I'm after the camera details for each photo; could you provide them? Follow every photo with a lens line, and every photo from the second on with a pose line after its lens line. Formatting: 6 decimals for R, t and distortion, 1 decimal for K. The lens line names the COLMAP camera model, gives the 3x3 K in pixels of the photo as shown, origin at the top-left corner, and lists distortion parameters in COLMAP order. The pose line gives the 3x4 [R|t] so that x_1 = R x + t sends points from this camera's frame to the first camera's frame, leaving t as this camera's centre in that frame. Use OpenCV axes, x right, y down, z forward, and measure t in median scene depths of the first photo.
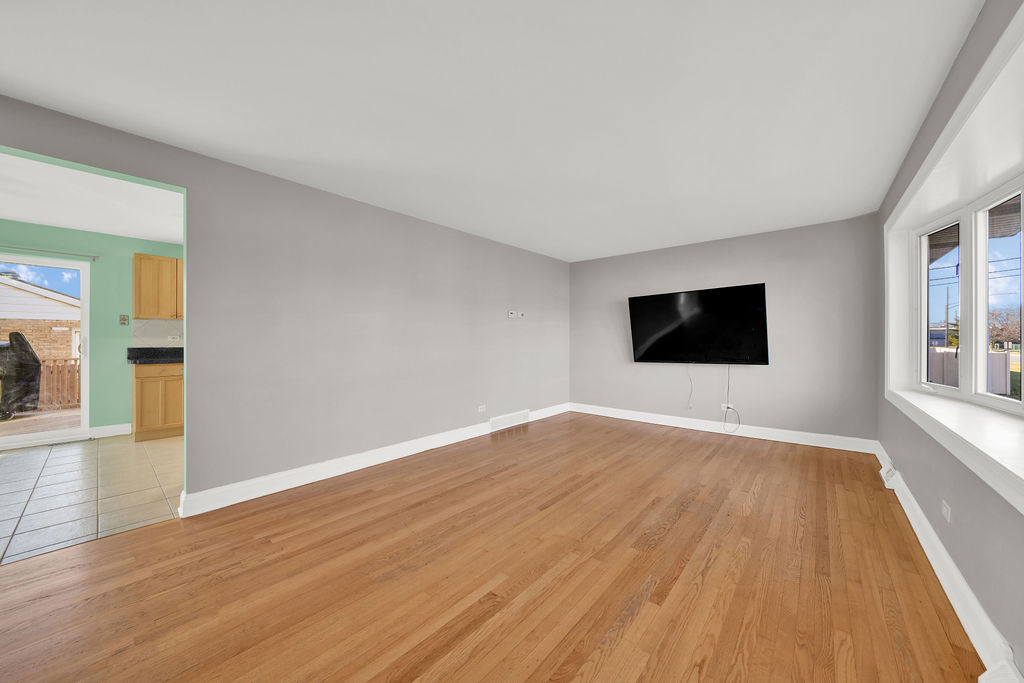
lens RADIAL K [[368.2, 0, 511.5], [0, 368.2, 340.7], [0, 0, 1]] dist [-0.014518, -0.000796]
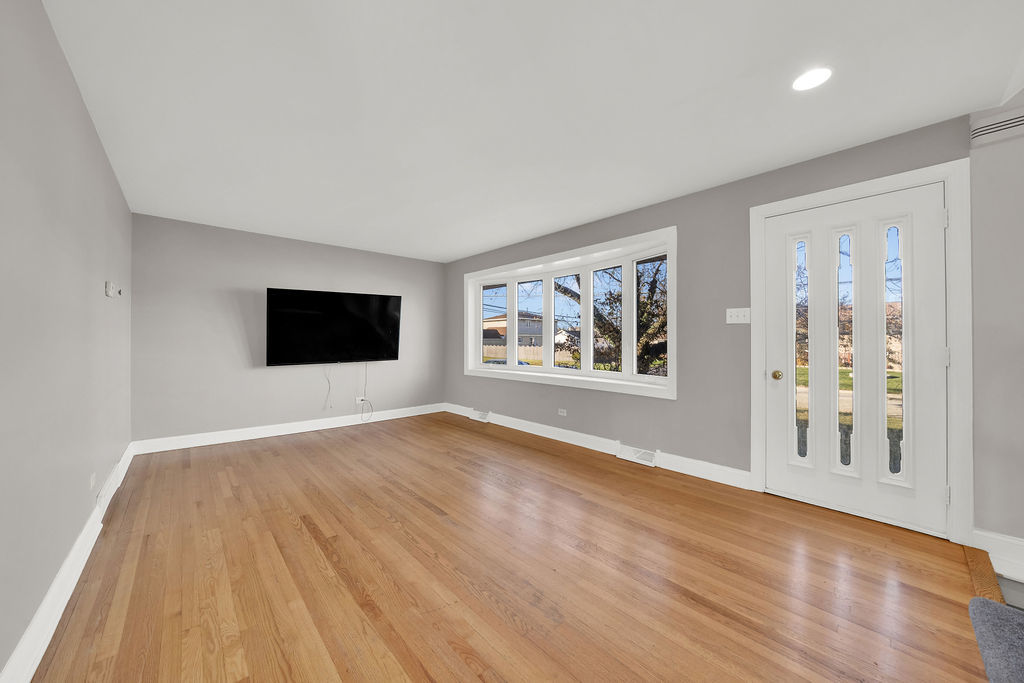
lens RADIAL K [[368.2, 0, 509.4], [0, 368.2, 340.8], [0, 0, 1]] dist [-0.014518, -0.000796]
pose [[0.138128, -0.000552, 0.990414, -0.704587], [0.001448, 0.999999, 0.000356, -0.001485], [-0.990413, 0.001385, 0.138128, 0.567735]]
